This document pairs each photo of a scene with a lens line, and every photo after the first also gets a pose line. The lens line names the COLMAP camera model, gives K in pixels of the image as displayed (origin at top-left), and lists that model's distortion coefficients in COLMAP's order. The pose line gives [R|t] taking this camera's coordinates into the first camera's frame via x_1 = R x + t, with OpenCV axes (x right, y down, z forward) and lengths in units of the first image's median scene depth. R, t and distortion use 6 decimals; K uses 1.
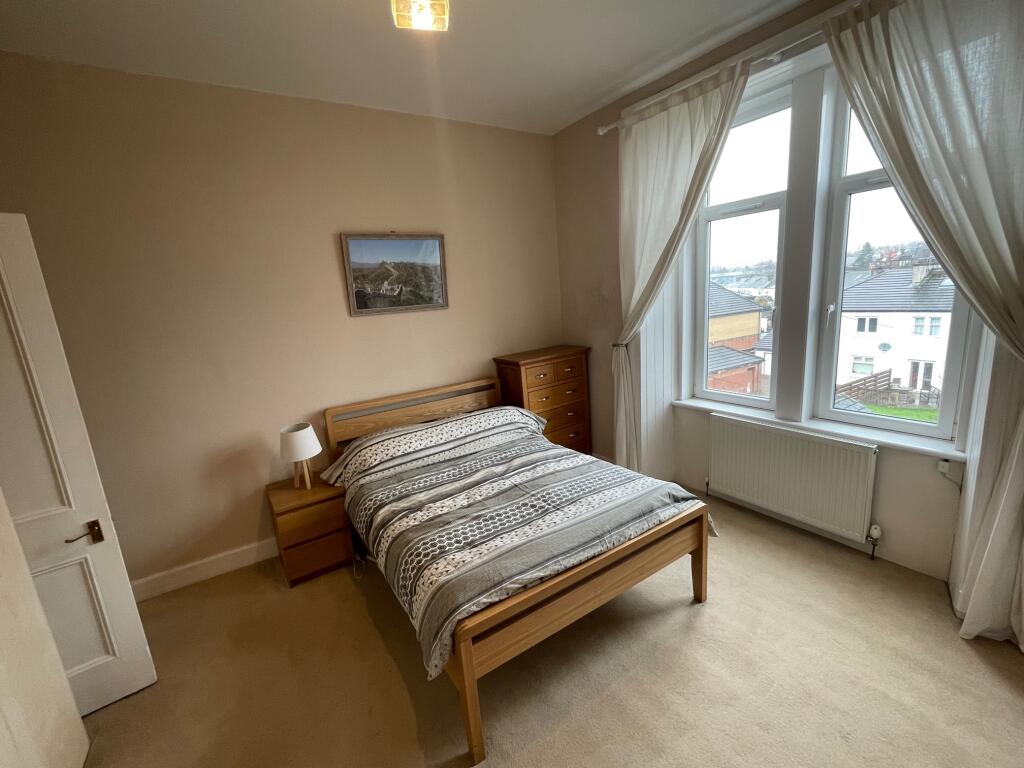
lens RADIAL K [[445.9, 0, 511.5], [0, 445.9, 384.0], [0, 0, 1]] dist [0.000864, 0.000056]
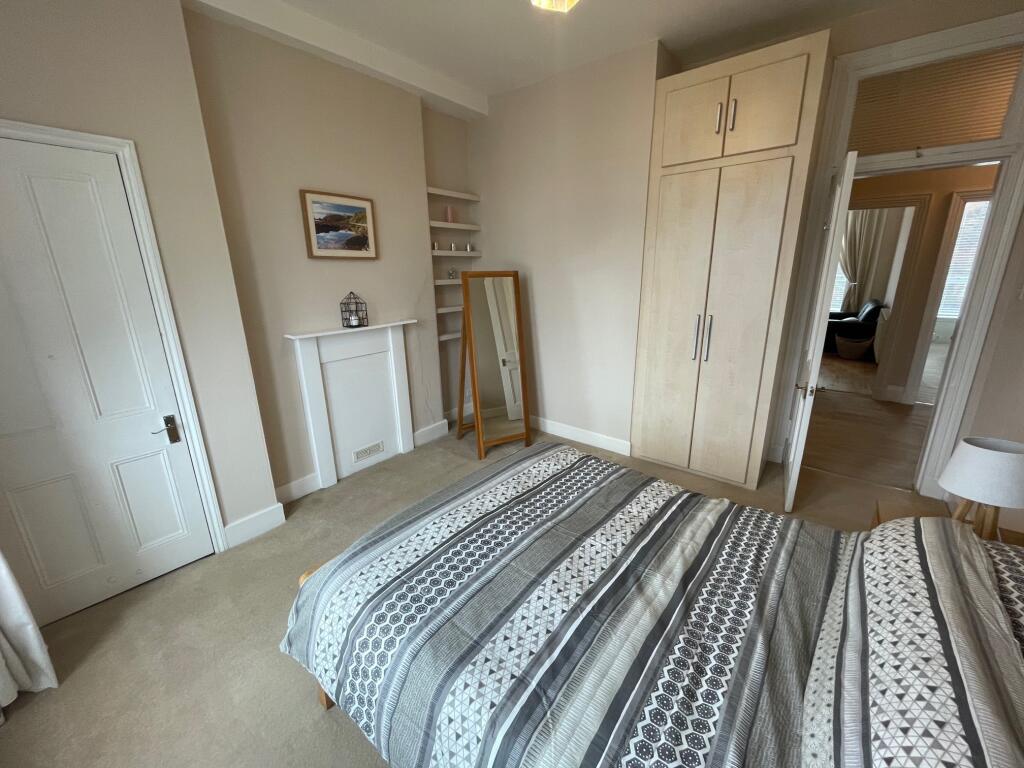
lens RADIAL K [[412.0, 0, 513.2], [0, 412.0, 383.0], [0, 0, 1]] dist [0.000027, 0.000116]
pose [[-0.946462, 0.173577, -0.272178, 0.223594], [0.024742, 0.879664, 0.474952, -0.243948], [0.321866, 0.442790, -0.836863, 1.321509]]
